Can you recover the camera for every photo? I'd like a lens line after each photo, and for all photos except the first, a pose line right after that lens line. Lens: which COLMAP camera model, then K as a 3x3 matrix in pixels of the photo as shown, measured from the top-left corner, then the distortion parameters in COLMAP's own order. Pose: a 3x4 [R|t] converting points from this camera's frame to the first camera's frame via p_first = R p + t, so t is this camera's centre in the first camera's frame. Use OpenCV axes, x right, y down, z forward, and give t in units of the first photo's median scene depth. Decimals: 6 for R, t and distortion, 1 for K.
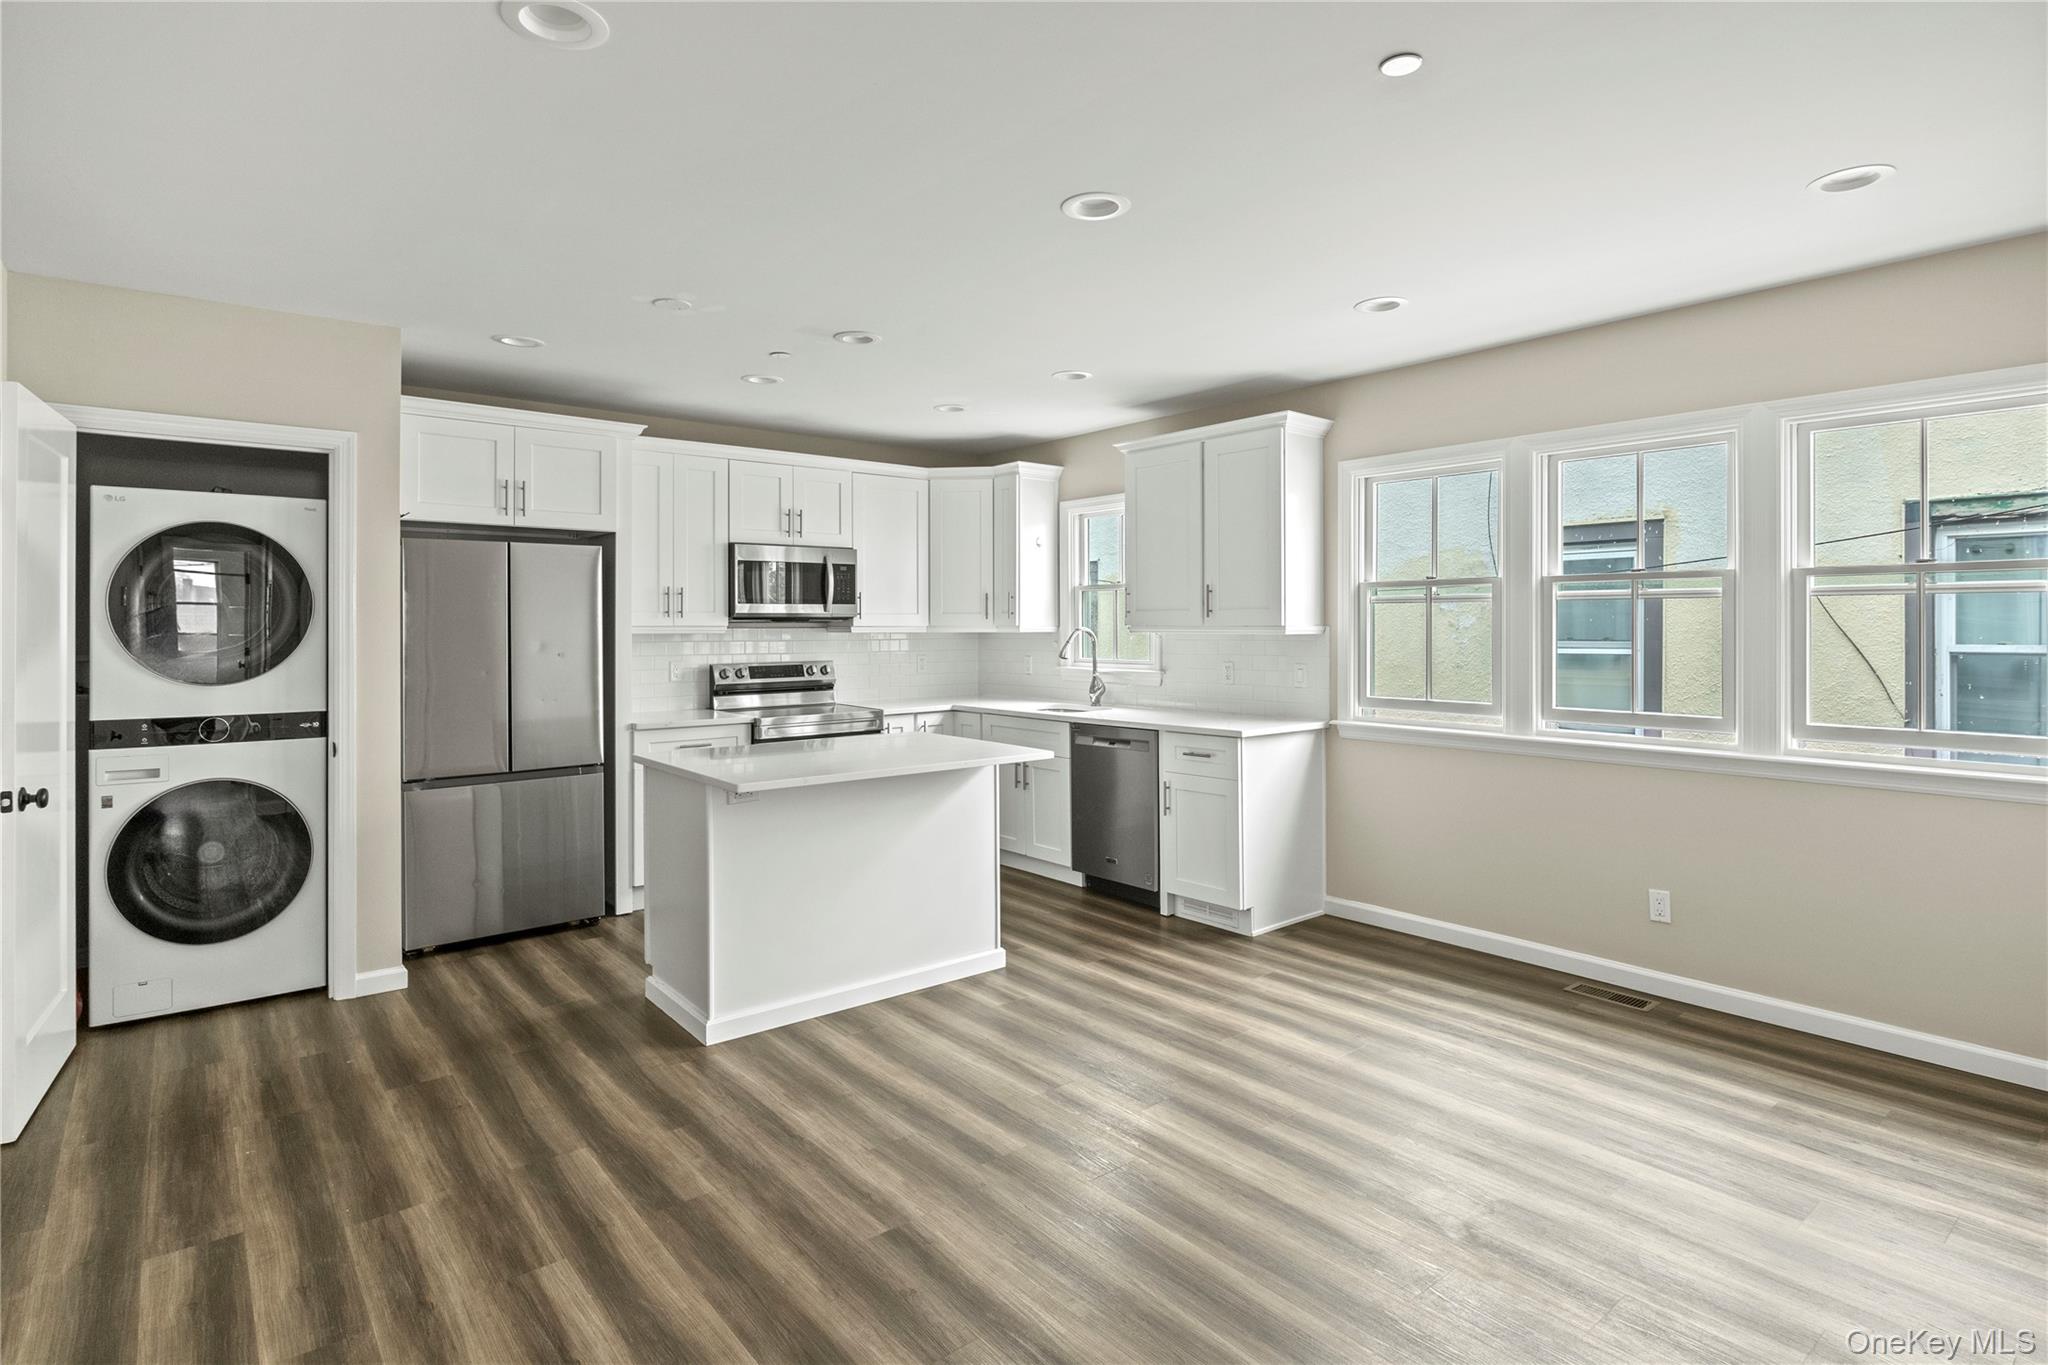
lens RADIAL K [[1041.2, 0, 1034.3], [0, 1041.2, 624.7], [0, 0, 1]] dist [0.001656, 0.000293]
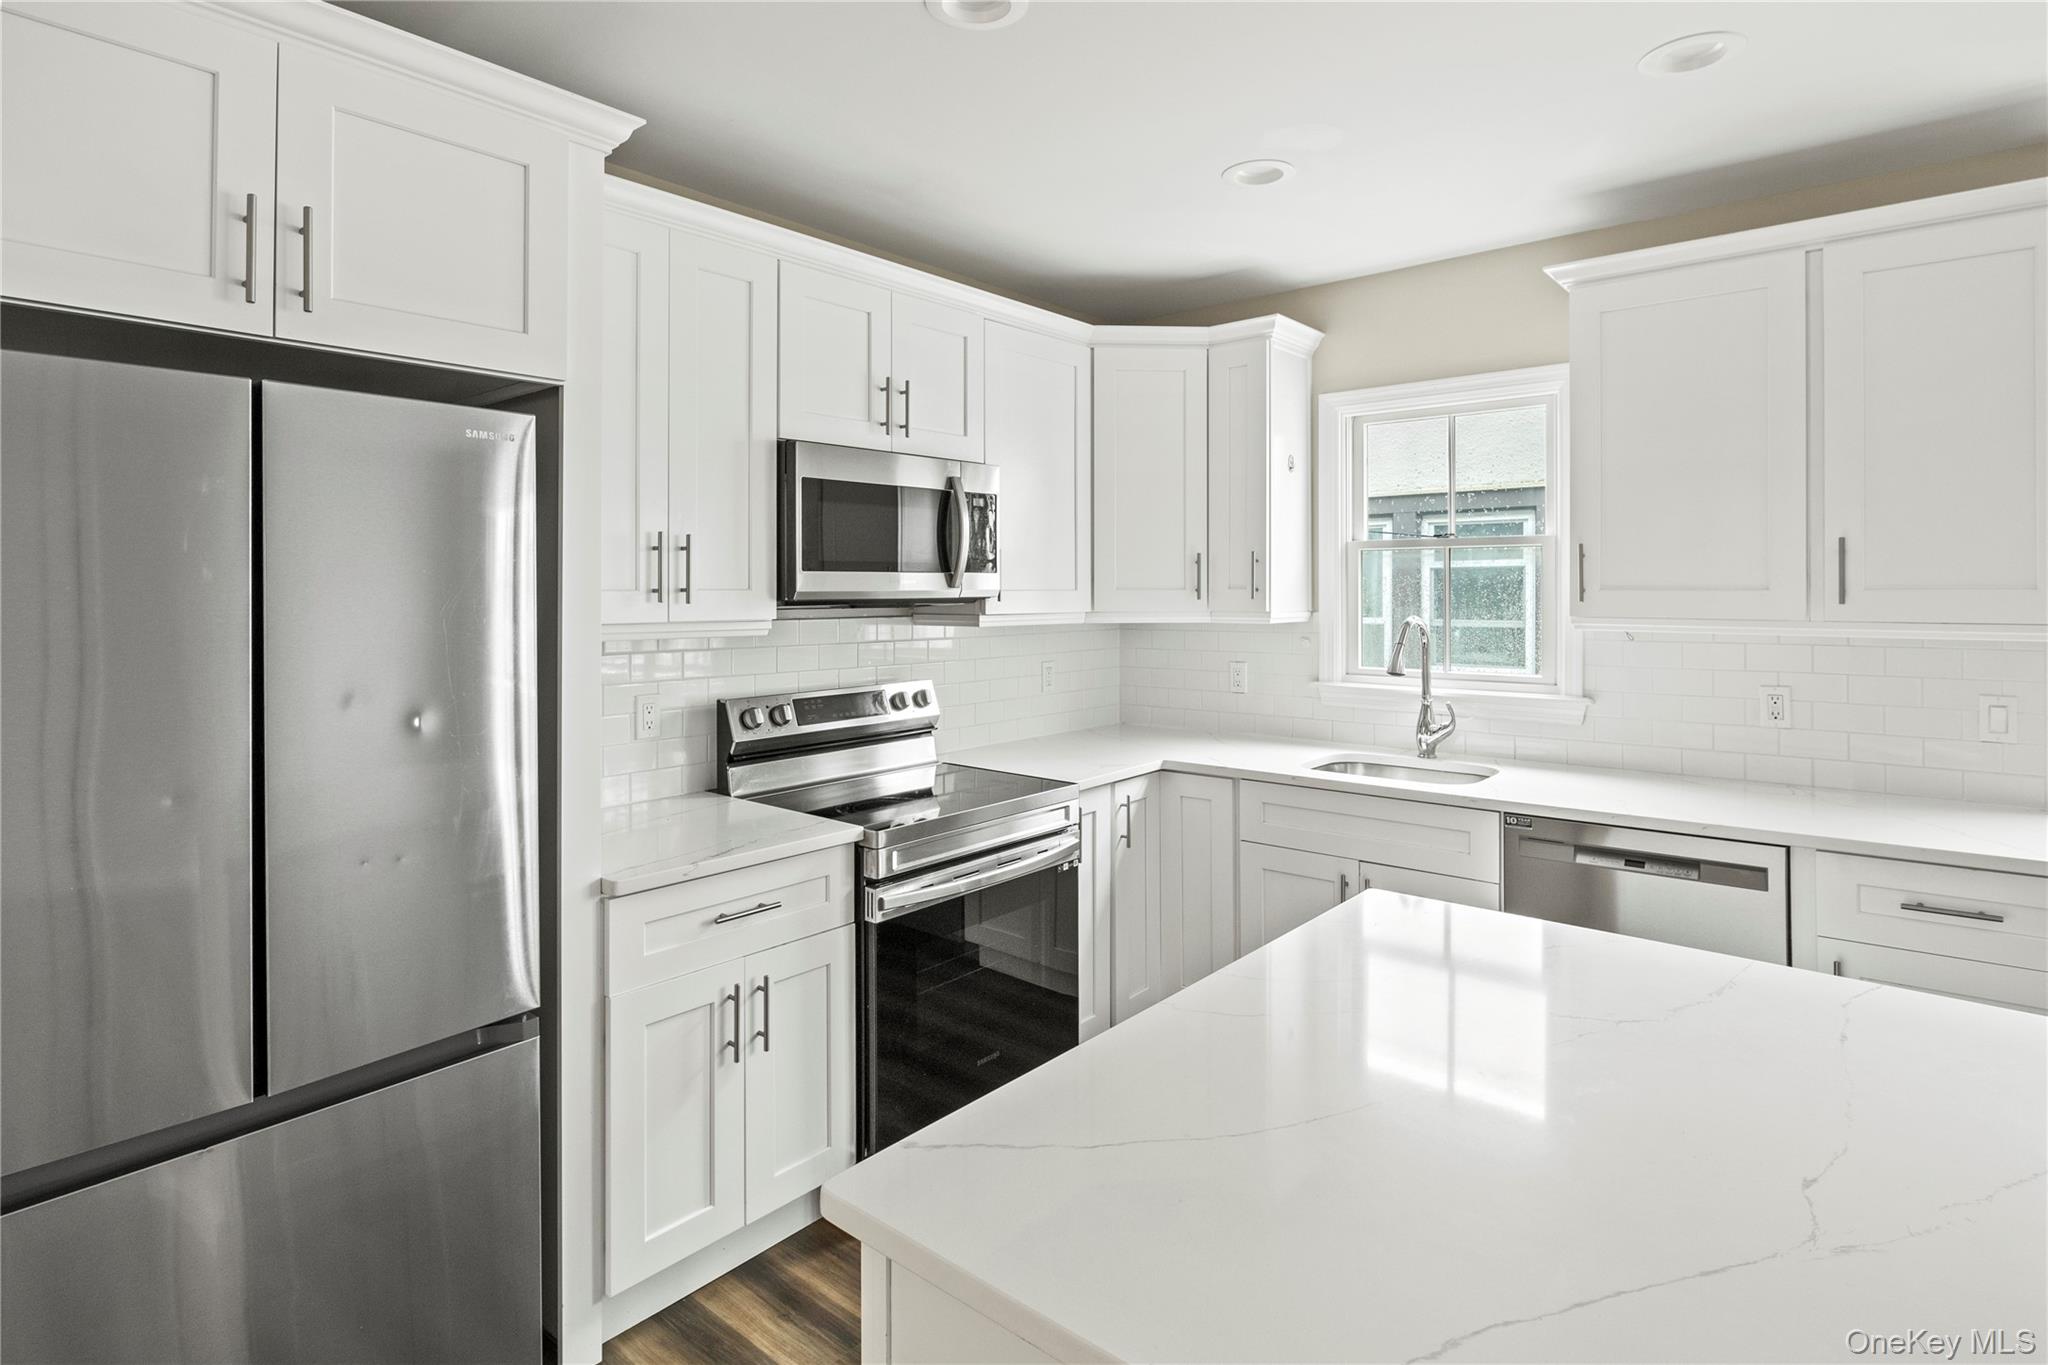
lens RADIAL K [[1052.5, 0, 1018.7], [0, 1052.5, 591.6], [0, 0, 1]] dist [-0.012569, -0.000401]
pose [[0.987356, -0.000459, 0.158519, -0.260752], [0.000459, 1.000000, 0.000041, -0.011339], [-0.158519, 0.000032, 0.987356, 0.519749]]
